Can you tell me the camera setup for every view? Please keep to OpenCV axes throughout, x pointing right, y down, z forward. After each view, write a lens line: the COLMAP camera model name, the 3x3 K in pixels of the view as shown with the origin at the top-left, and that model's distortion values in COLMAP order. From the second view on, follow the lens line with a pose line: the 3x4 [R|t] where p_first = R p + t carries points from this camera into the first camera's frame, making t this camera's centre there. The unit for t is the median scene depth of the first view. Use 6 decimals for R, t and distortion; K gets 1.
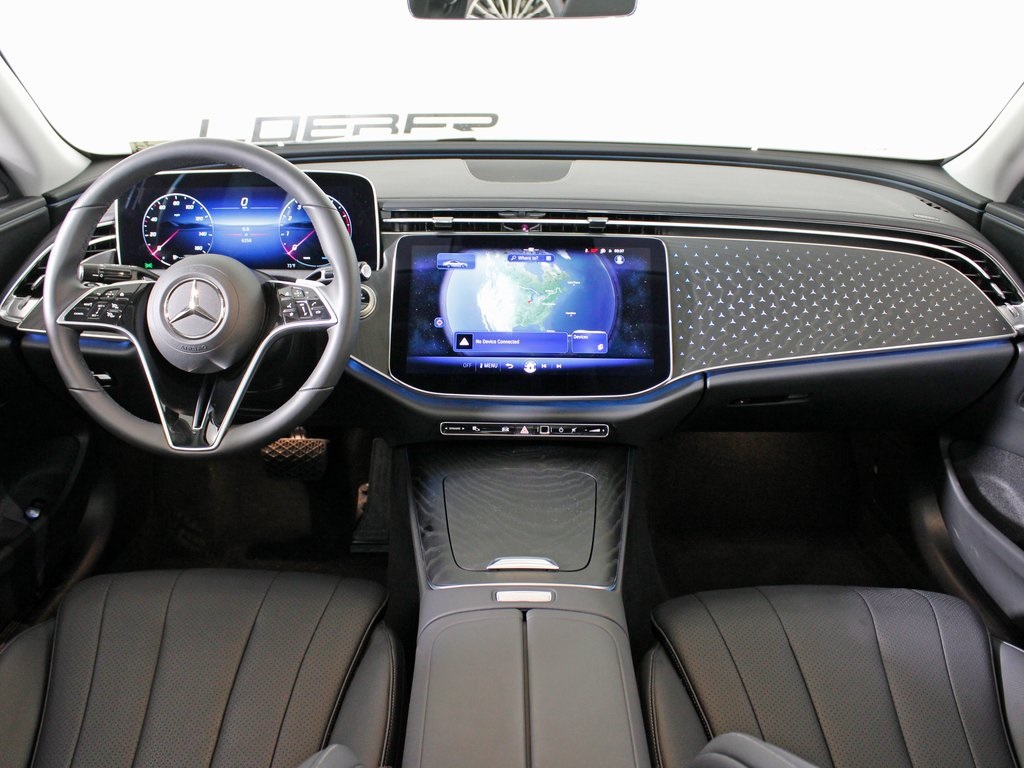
lens RADIAL K [[991.9, 0, 512.0], [0, 991.9, 384.0], [0, 0, 1]] dist [-0.117171, 0.018702]
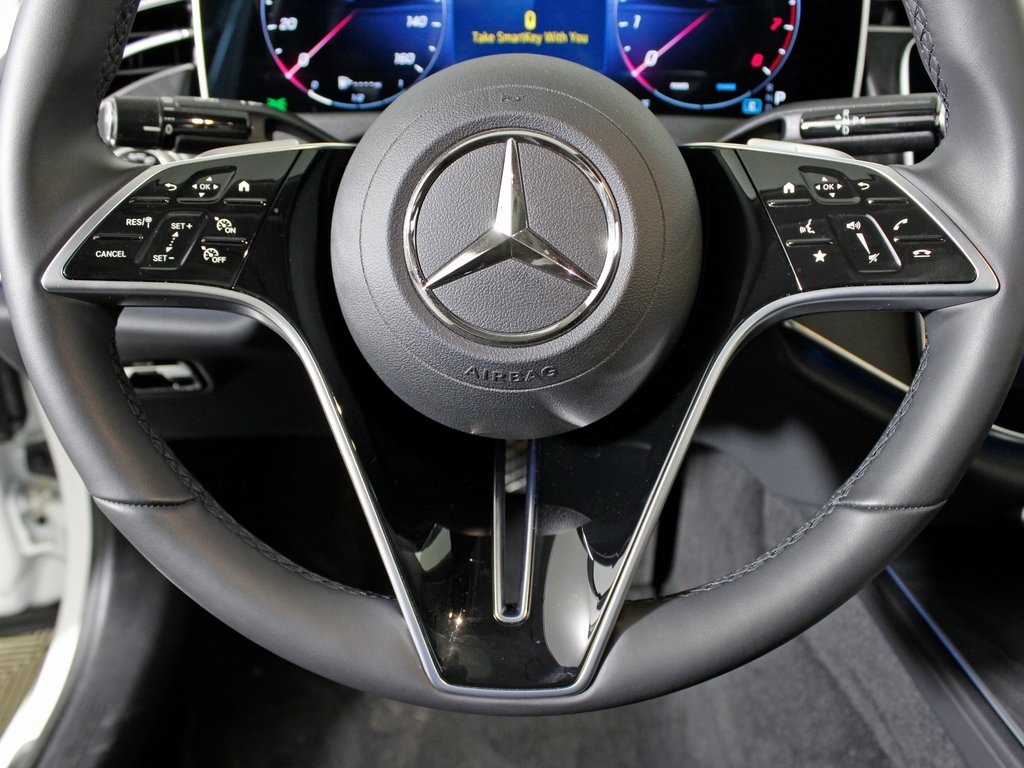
lens RADIAL K [[991.9, 0, 512.0], [0, 991.9, 384.0], [0, 0, 1]] dist [-0.117171, 0.018702]
pose [[0.999678, 0.001965, -0.025286, -0.274671], [0.001470, 0.990830, 0.135103, -0.064095], [0.025320, -0.135097, 0.990509, 0.609942]]
